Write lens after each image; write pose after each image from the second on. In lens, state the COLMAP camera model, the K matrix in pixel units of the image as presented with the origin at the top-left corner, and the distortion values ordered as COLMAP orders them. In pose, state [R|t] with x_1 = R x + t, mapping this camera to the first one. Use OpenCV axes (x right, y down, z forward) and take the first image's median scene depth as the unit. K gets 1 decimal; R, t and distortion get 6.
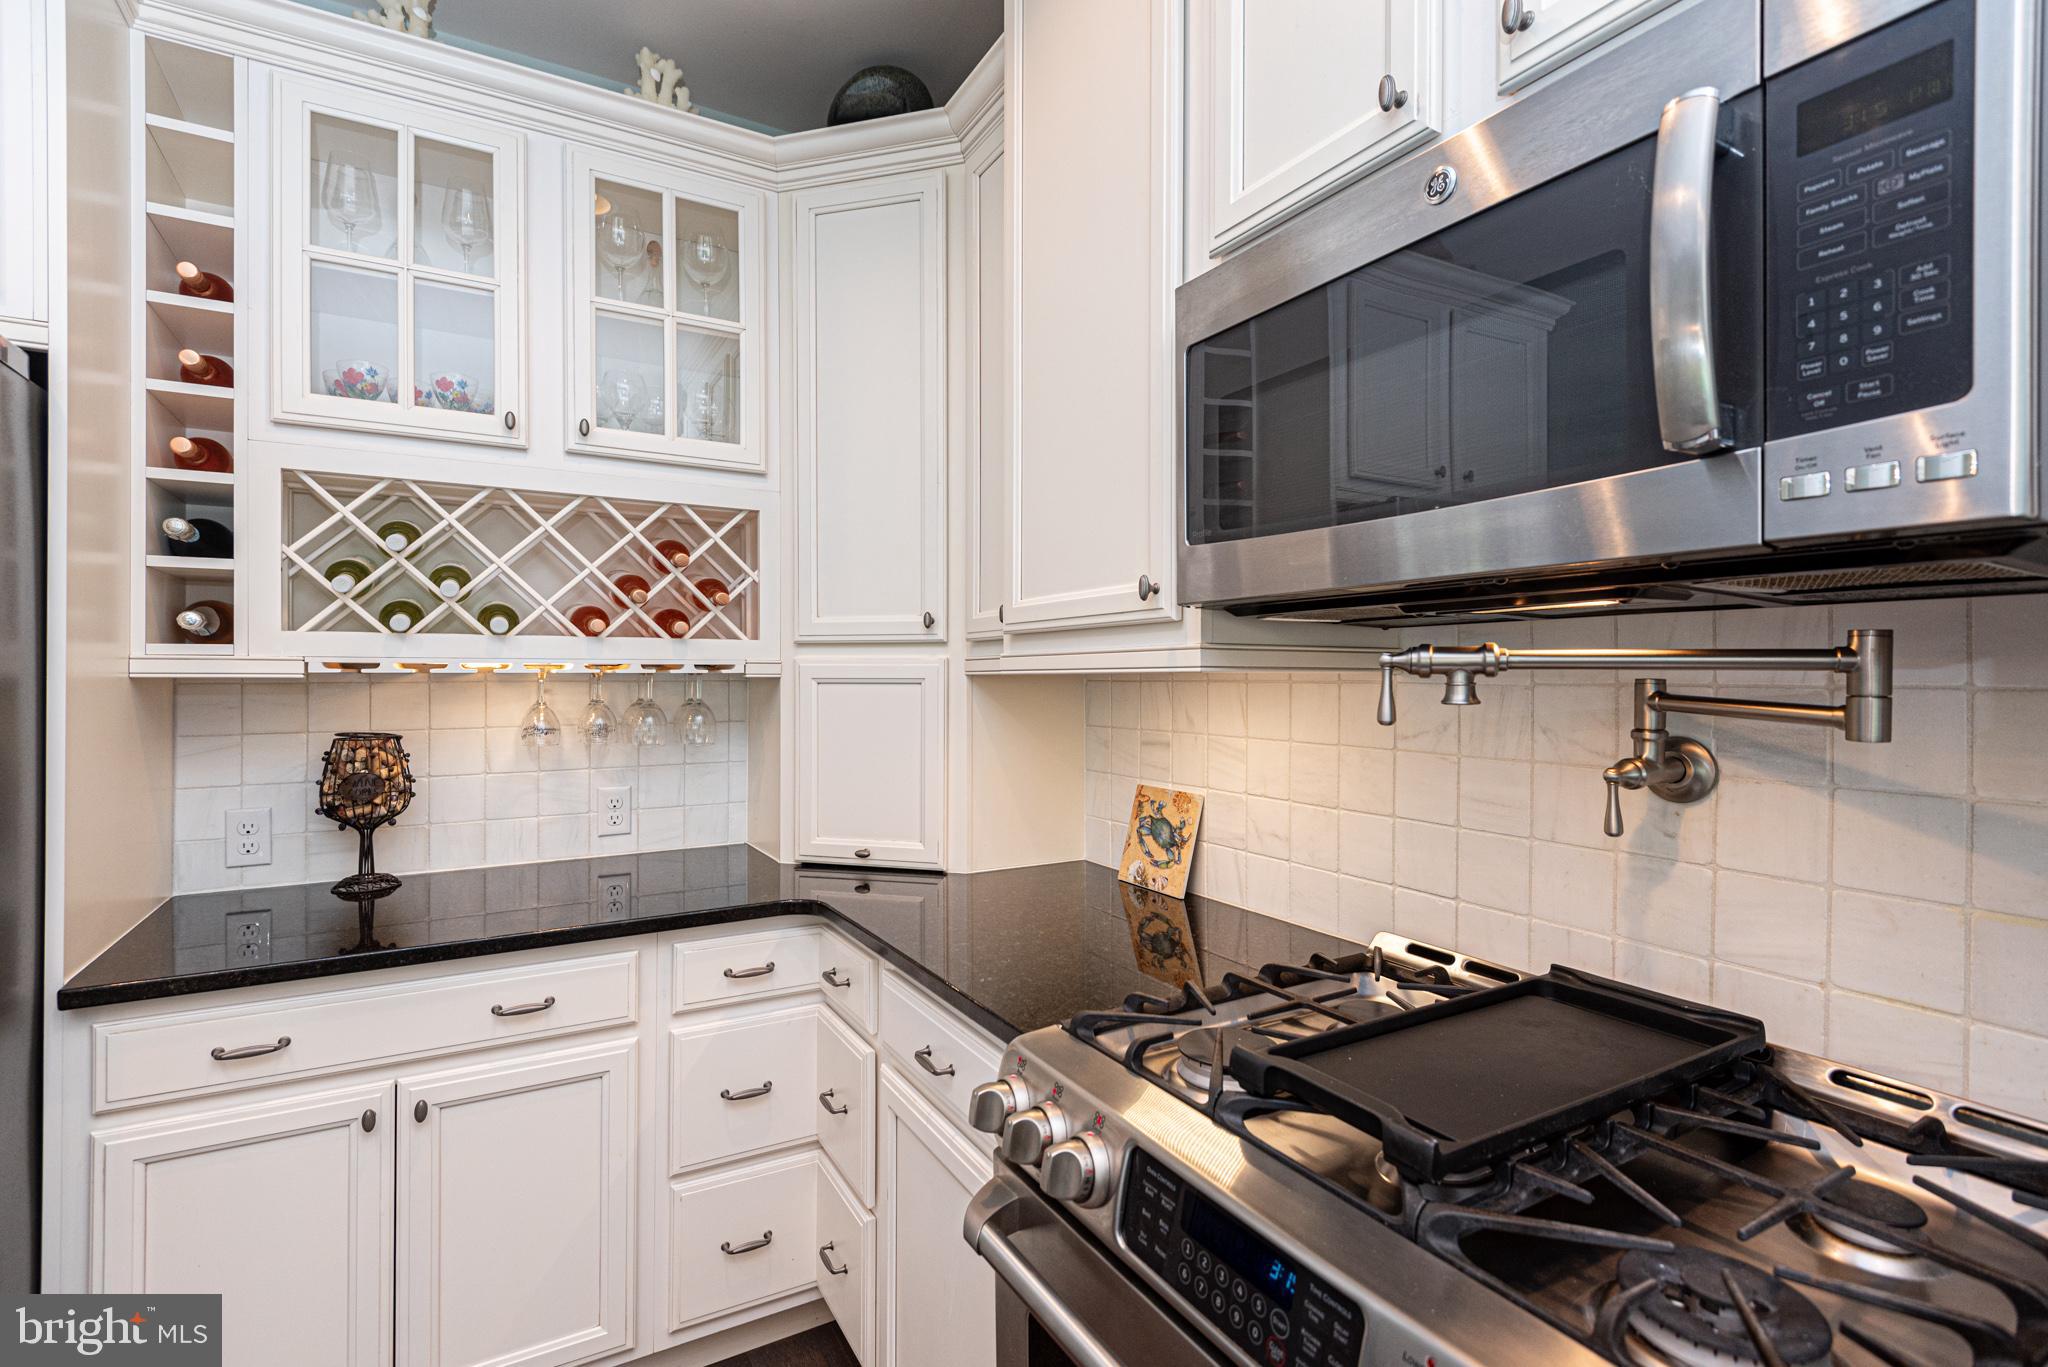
lens RADIAL K [[911.7, 0, 1035.3], [0, 911.7, 673.4], [0, 0, 1]] dist [0.053122, -0.022505]
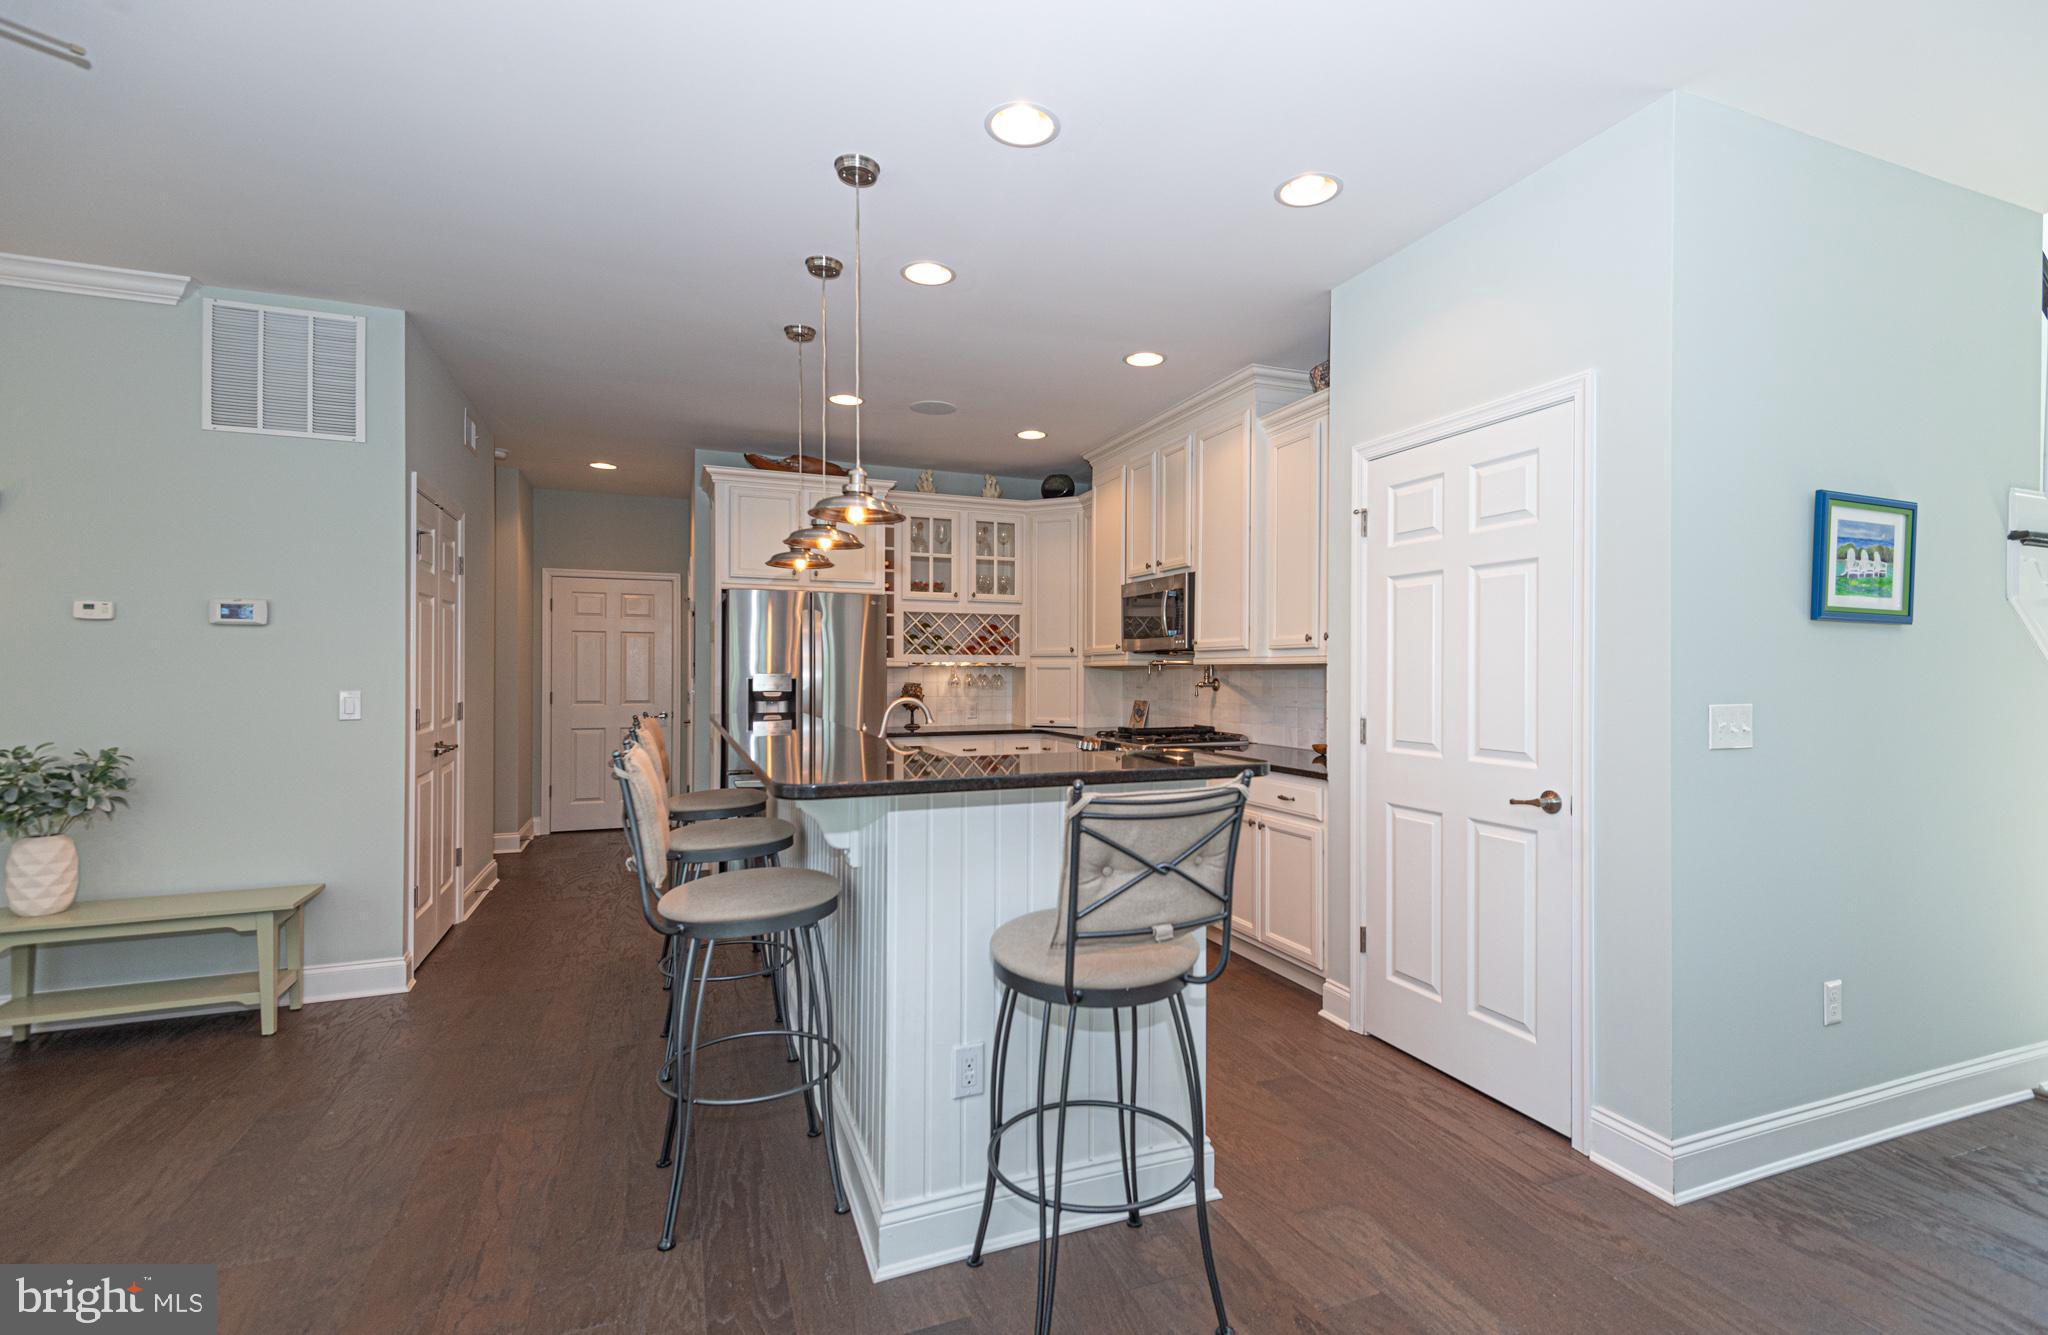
lens RADIAL K [[913.5, 0, 1098.8], [0, 913.5, 672.6], [0, 0, 1]] dist [0.029456, -0.019993]
pose [[0.994002, 0.002603, -0.109329, 0.348737], [-0.002092, 0.999986, 0.004790, 0.008965], [0.109340, -0.004532, 0.993994, -2.320587]]
